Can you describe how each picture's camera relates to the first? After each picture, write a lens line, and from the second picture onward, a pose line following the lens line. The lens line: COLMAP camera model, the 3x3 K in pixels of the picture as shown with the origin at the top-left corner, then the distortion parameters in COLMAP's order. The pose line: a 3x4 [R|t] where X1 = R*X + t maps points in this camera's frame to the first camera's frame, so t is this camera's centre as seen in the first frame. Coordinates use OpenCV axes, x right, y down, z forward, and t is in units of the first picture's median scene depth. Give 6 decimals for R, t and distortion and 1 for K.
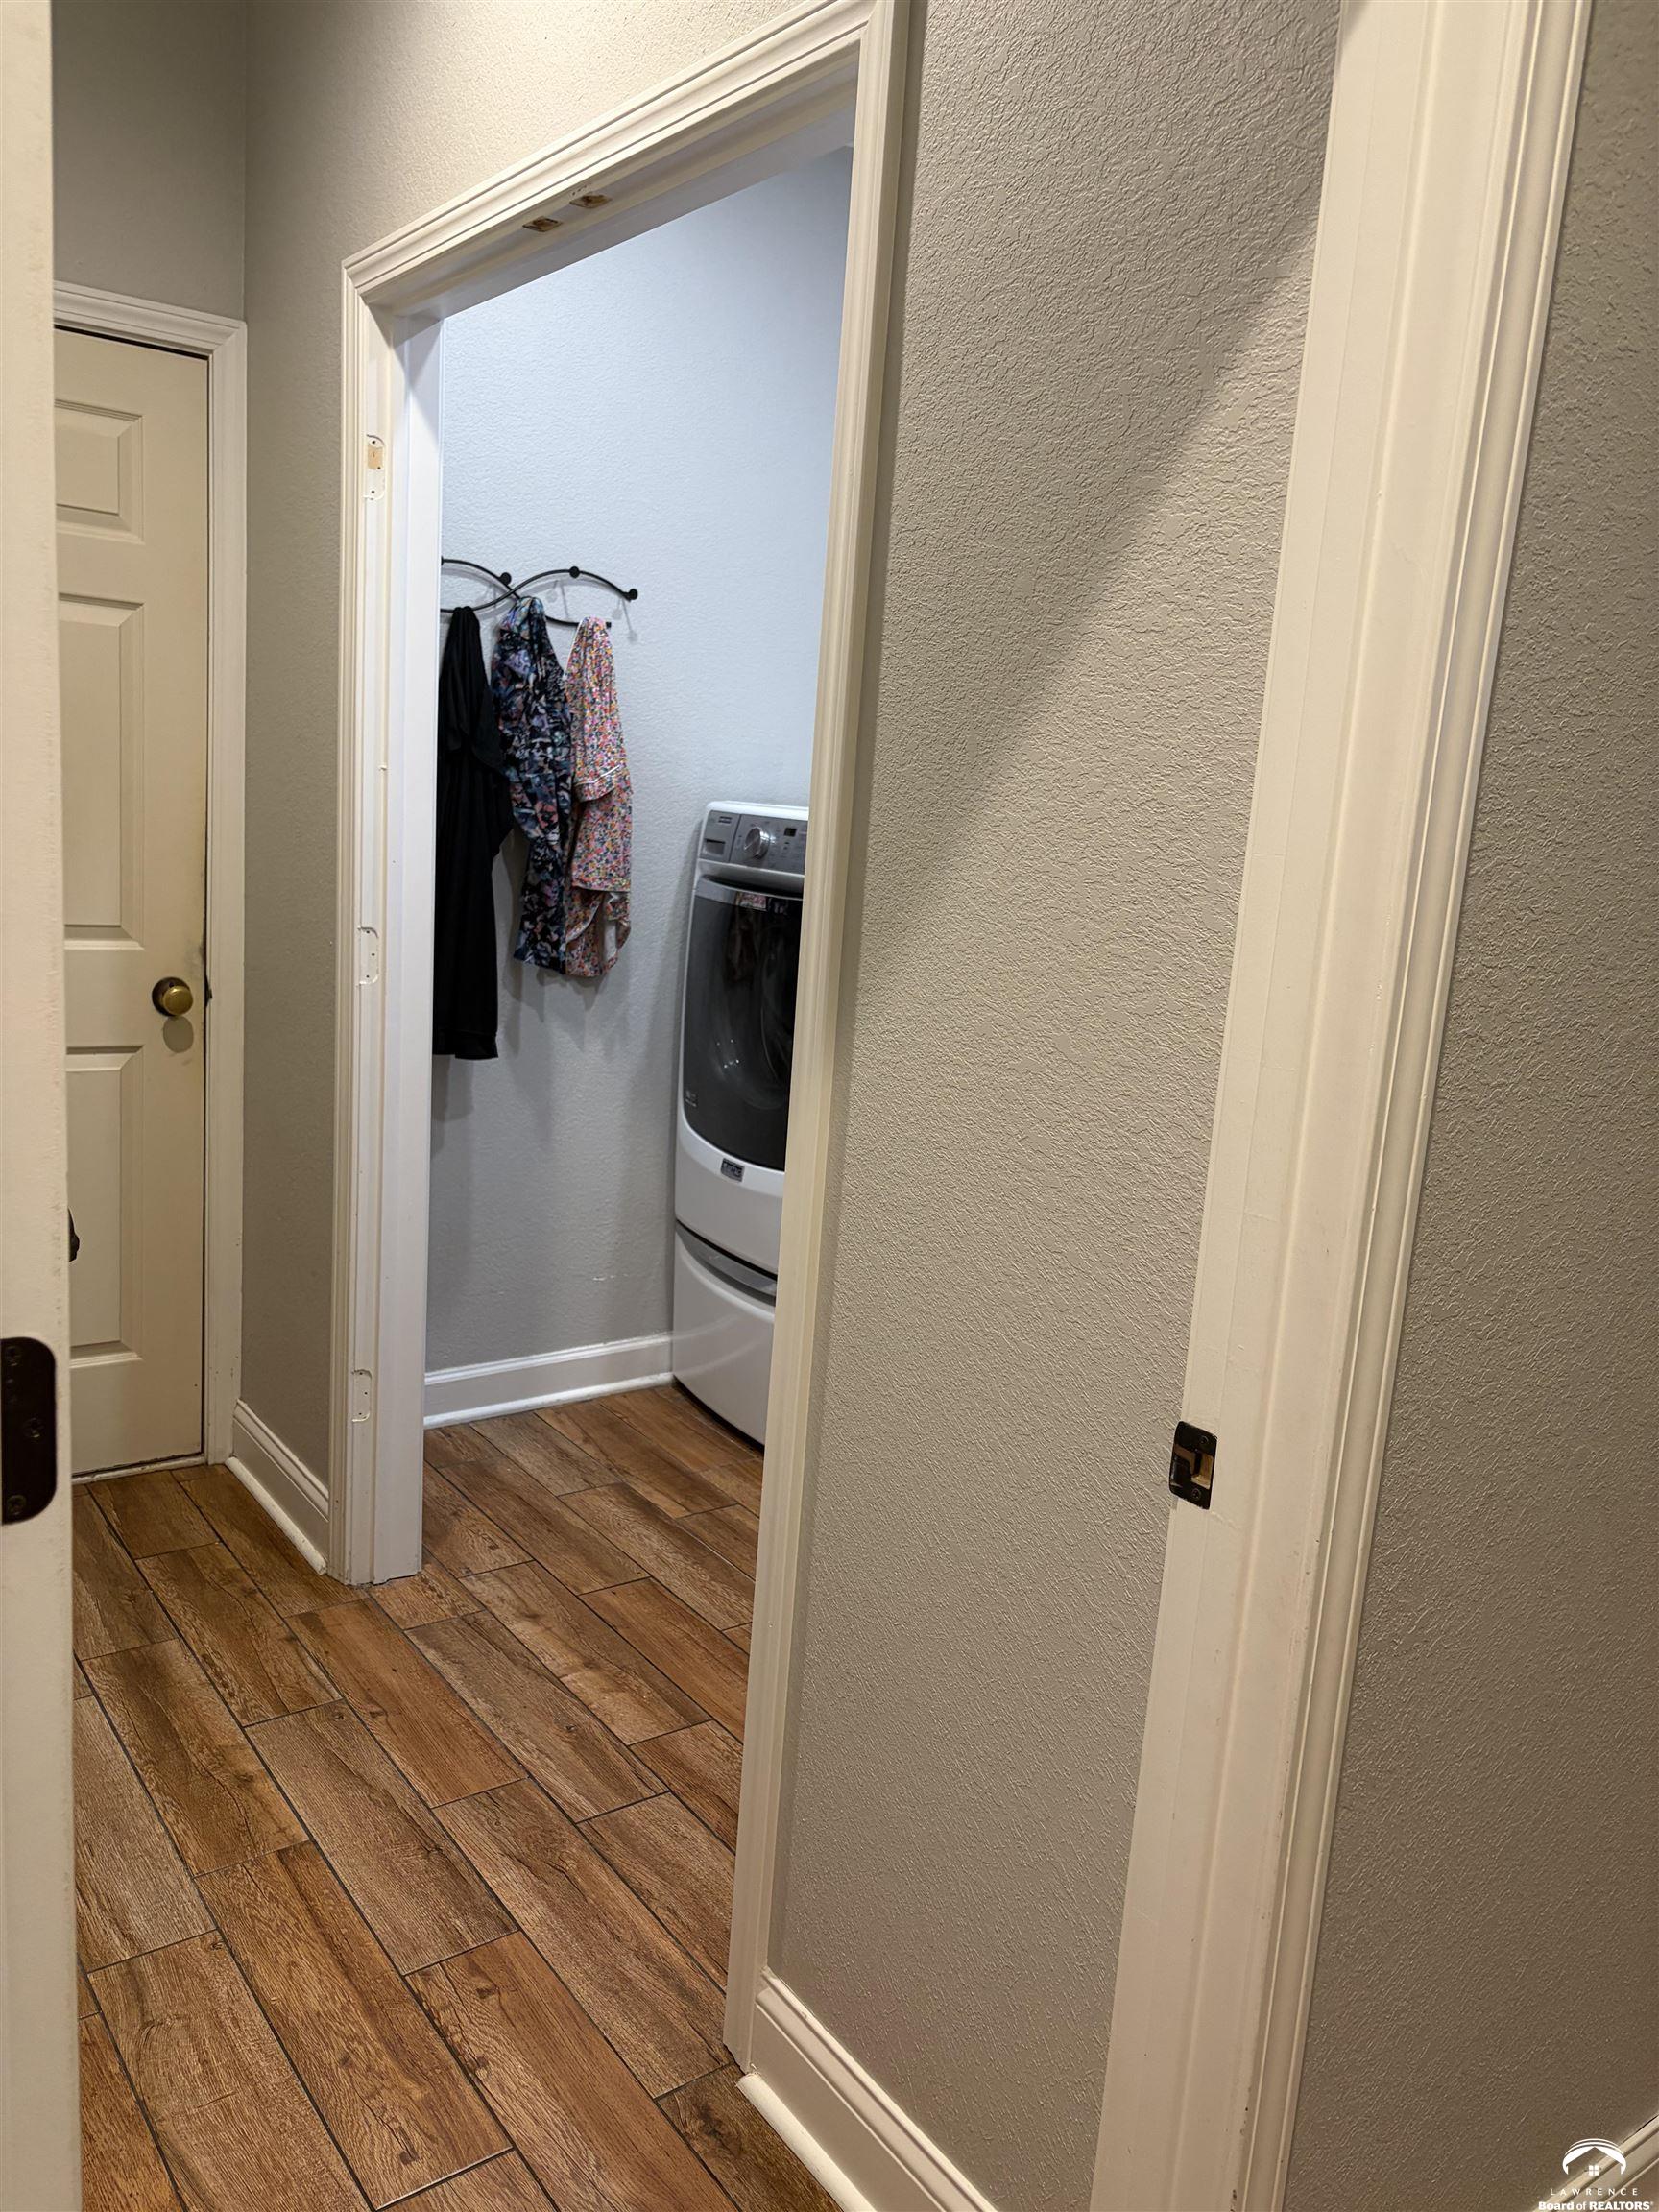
lens RADIAL K [[1673.6, 0, 829.2], [0, 1673.6, 1101.8], [0, 0, 1]] dist [0.049884, -0.056748]
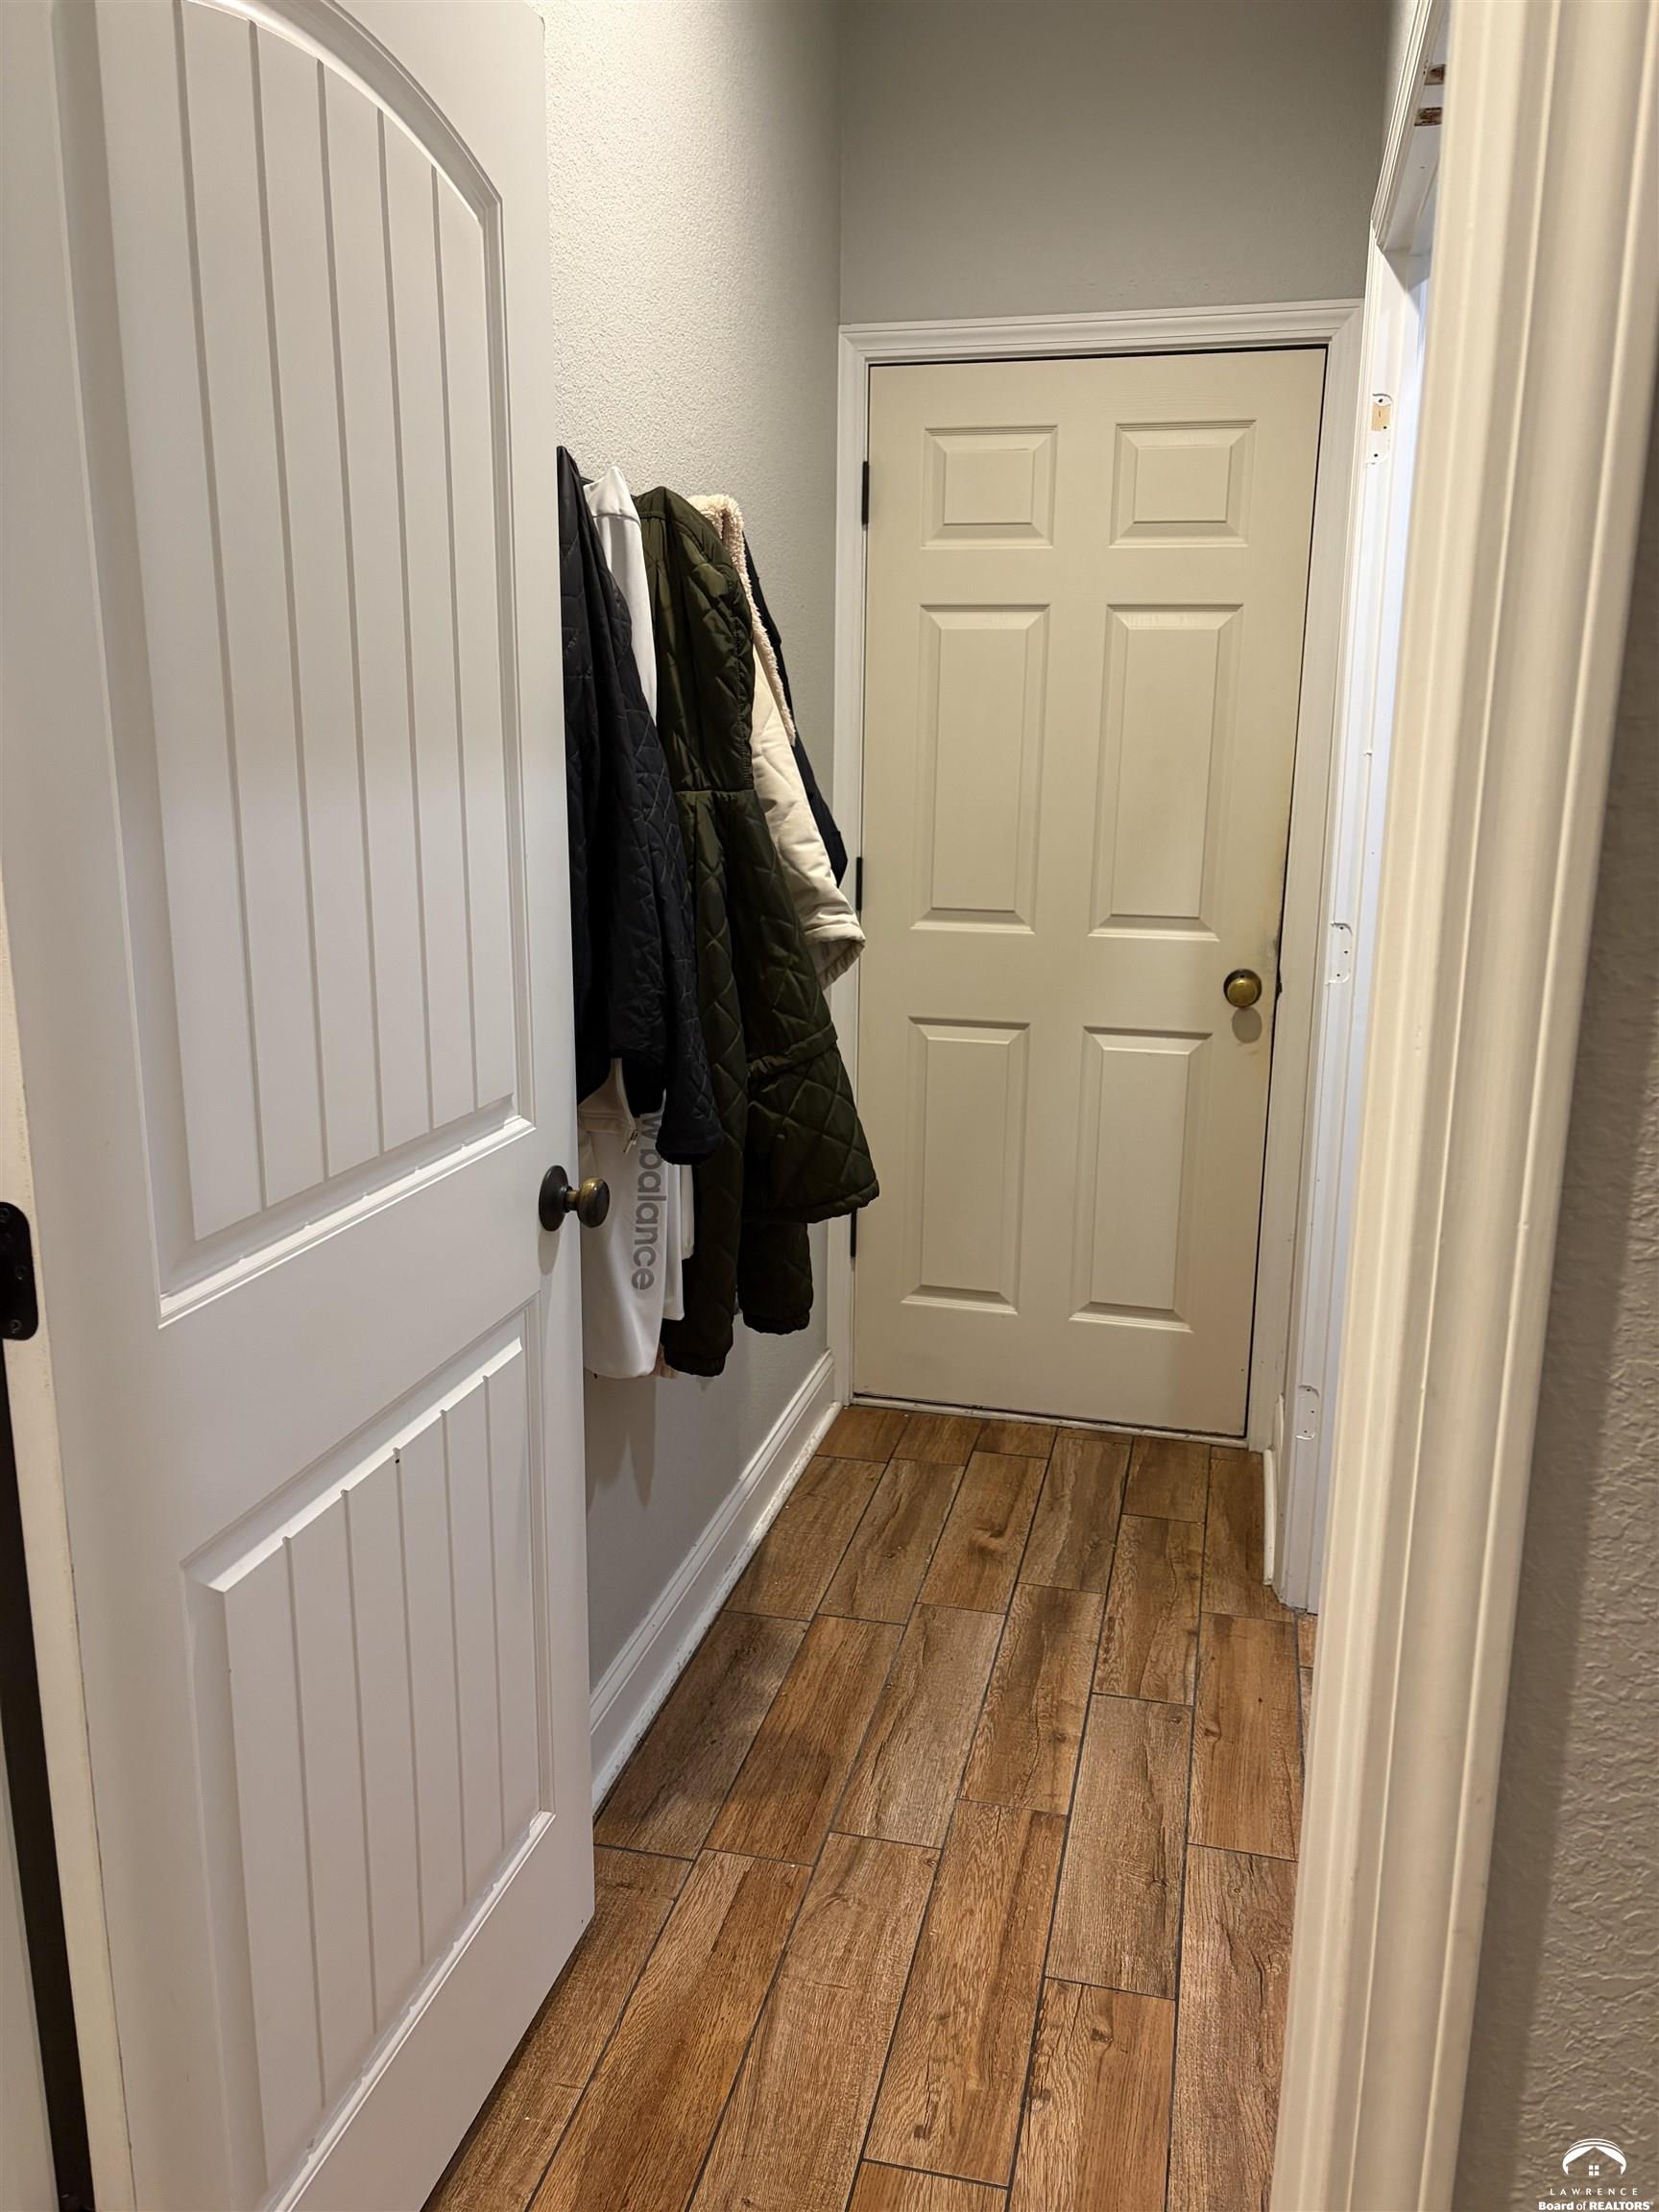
lens RADIAL K [[1673.6, 0, 830.2], [0, 1673.6, 1102.2], [0, 0, 1]] dist [0.049884, -0.056748]
pose [[0.640554, 0.106024, -0.760559, 0.330378], [-0.106822, 0.993096, 0.048474, -0.023143], [0.760447, 0.050194, 0.647457, 0.216520]]
